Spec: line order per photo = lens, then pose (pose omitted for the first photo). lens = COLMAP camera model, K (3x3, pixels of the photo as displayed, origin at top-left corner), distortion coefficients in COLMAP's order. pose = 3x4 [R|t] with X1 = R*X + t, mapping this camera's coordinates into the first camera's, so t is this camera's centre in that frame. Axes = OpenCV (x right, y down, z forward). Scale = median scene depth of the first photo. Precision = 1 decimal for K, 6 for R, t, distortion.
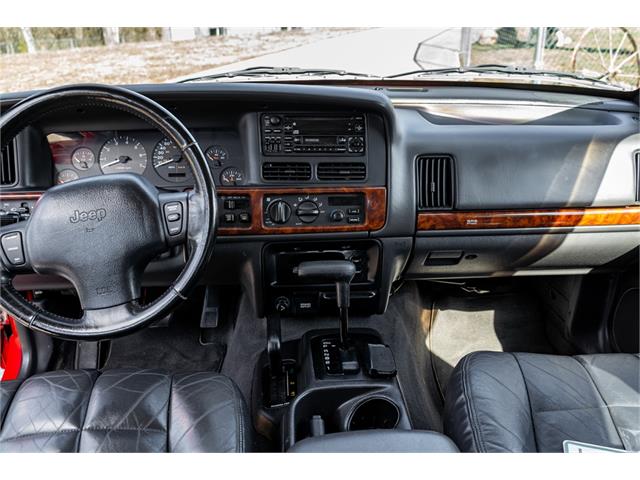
lens RADIAL K [[612.9, 0, 320.0], [0, 612.9, 240.0], [0, 0, 1]] dist [-0.005102, 0.005728]
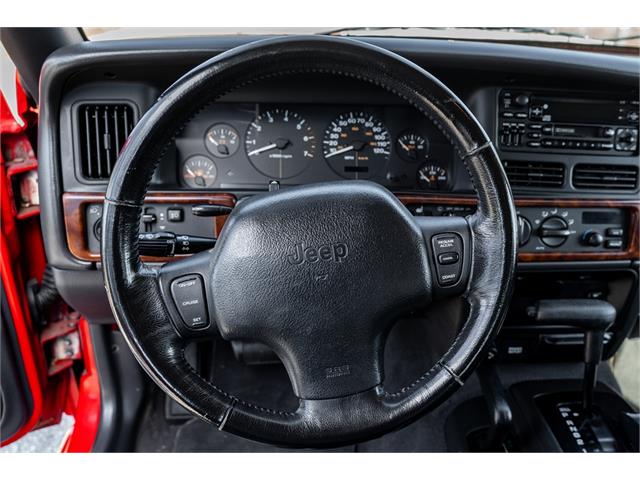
lens RADIAL K [[612.9, 0, 320.0], [0, 612.9, 240.0], [0, 0, 1]] dist [-0.005102, 0.005728]
pose [[0.994645, 0.023530, 0.100639, -0.363974], [-0.032034, 0.995972, 0.083742, -0.087554], [-0.098263, -0.086517, 0.991393, 0.318317]]
